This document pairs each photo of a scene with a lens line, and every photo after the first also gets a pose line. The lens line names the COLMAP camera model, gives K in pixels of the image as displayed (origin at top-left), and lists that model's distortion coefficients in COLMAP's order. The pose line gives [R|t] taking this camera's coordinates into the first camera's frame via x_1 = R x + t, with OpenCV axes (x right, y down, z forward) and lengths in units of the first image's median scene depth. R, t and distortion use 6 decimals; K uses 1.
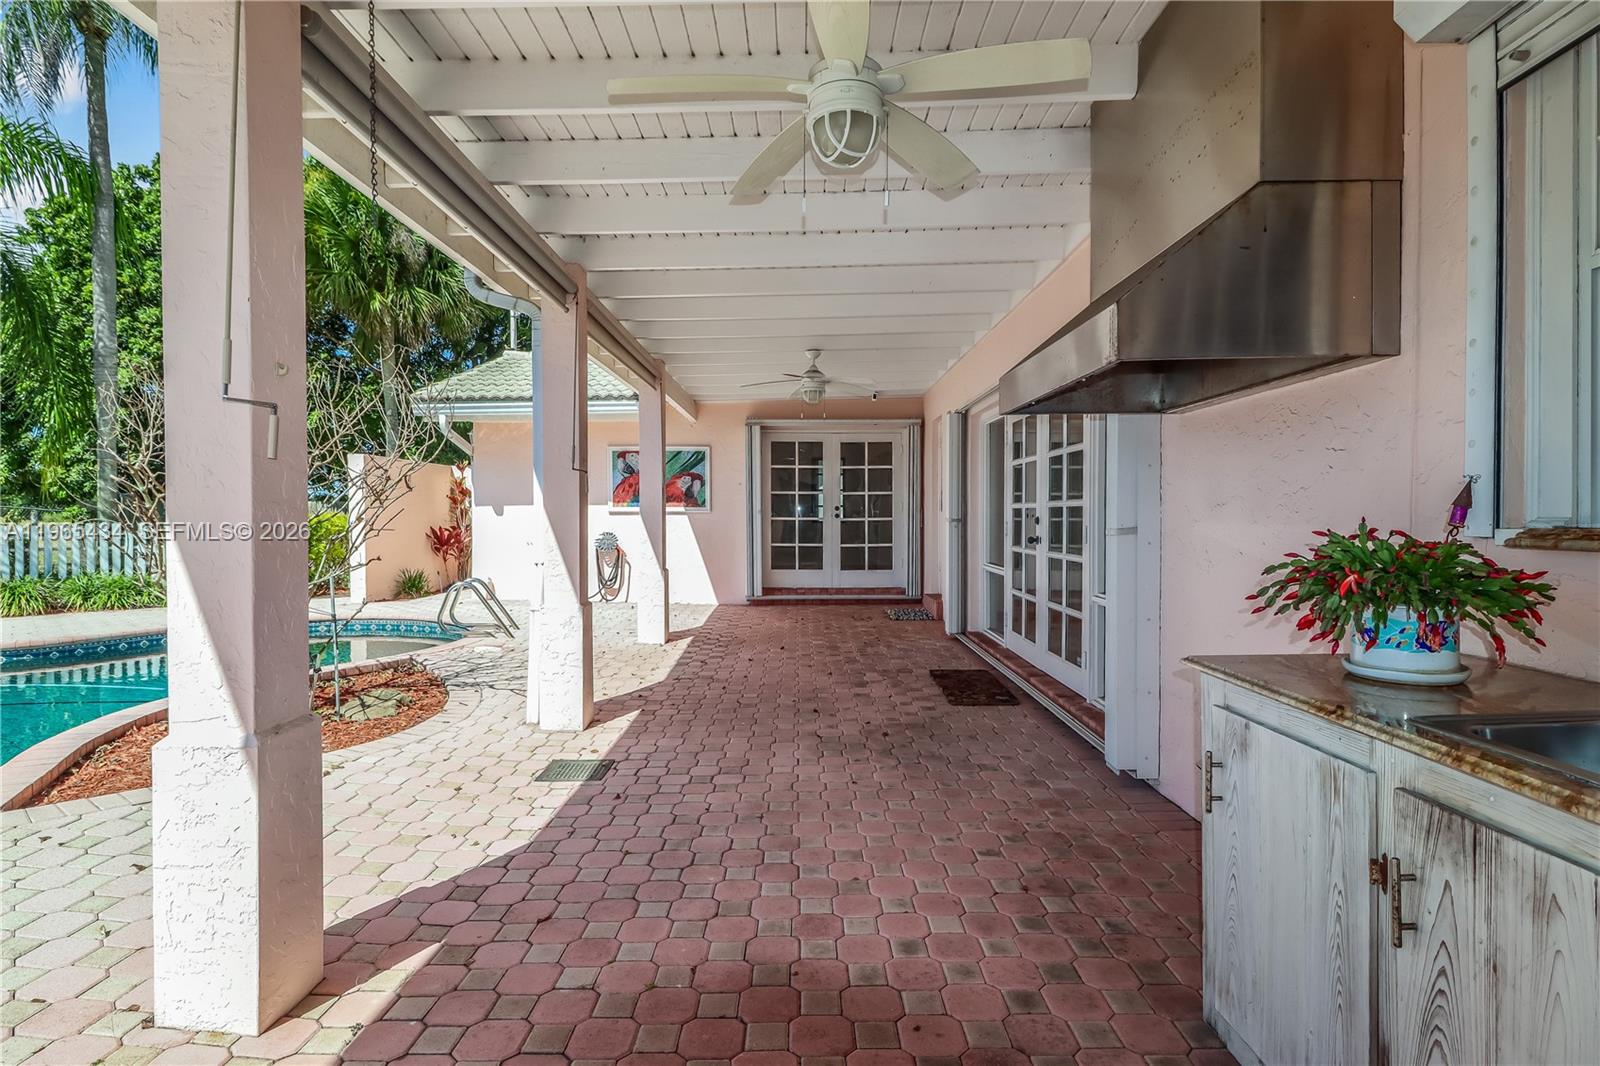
lens RADIAL K [[768.3, 0, 803.2], [0, 768.3, 509.8], [0, 0, 1]] dist [-0.002471, -0.000198]
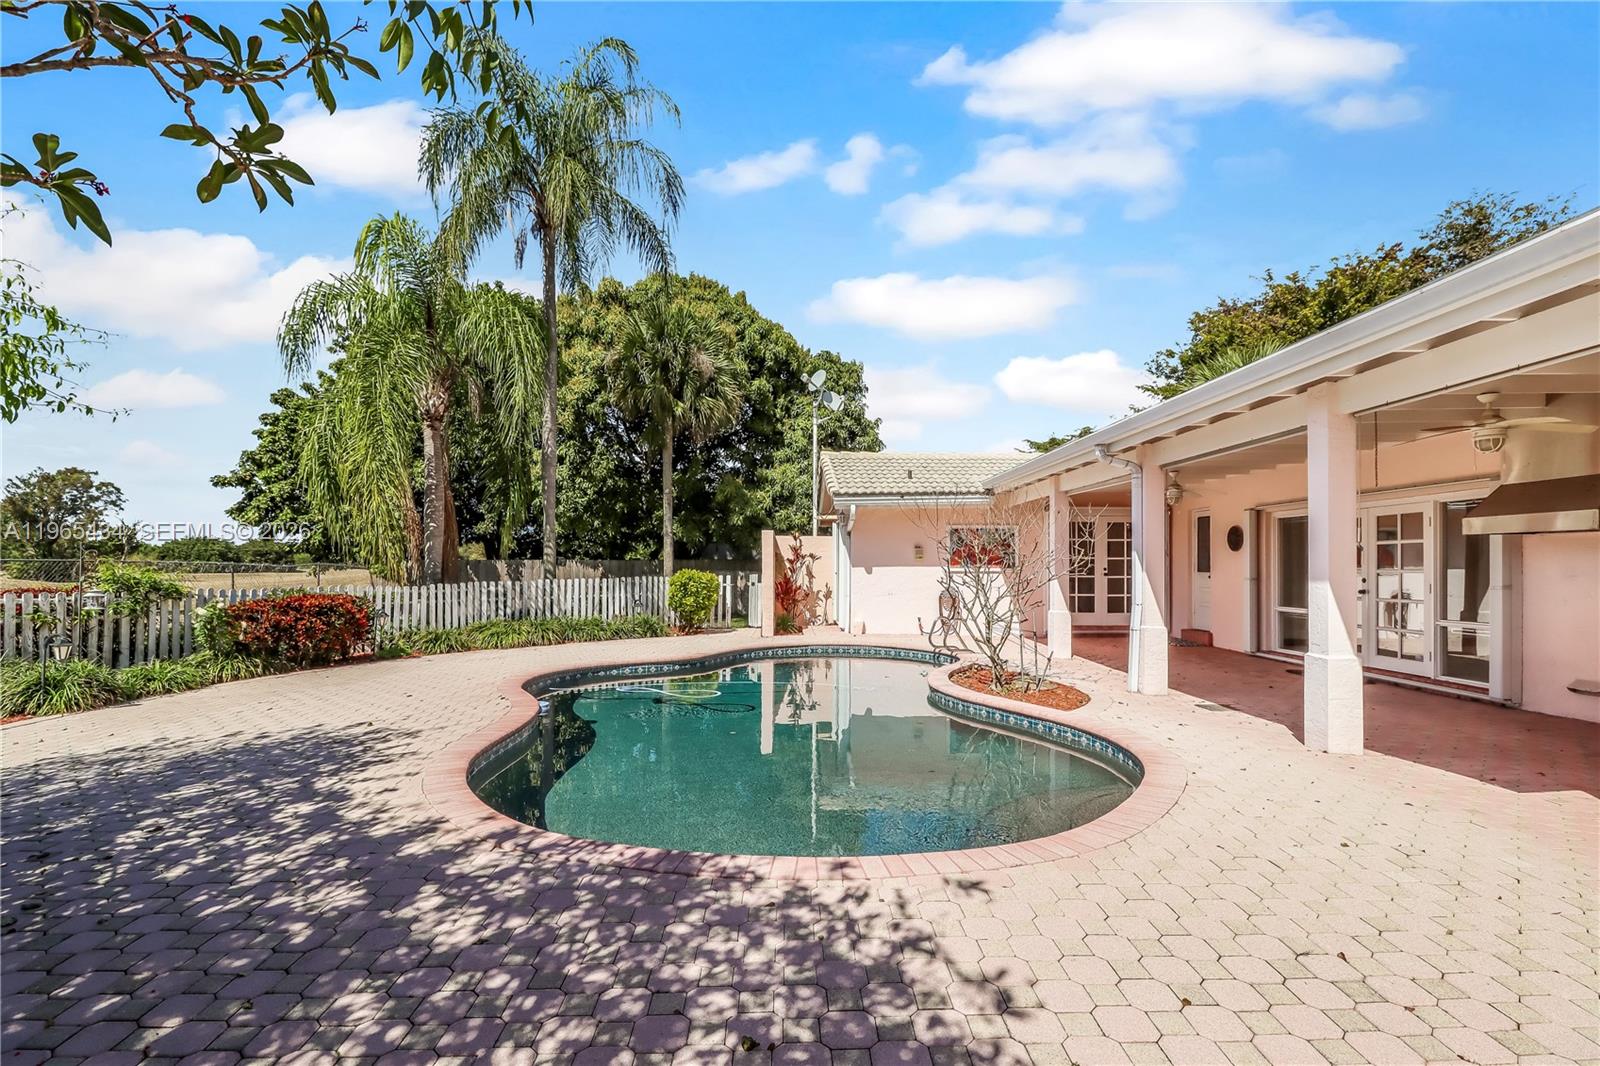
lens RADIAL K [[731.4, 0, 797.2], [0, 731.4, 562.9], [0, 0, 1]] dist [-0.000413, -0.000098]
pose [[0.999769, 0.002445, 0.021339, -0.727413], [-0.002420, 0.999996, -0.001205, -0.014203], [-0.021342, 0.001153, 0.999772, -0.449200]]
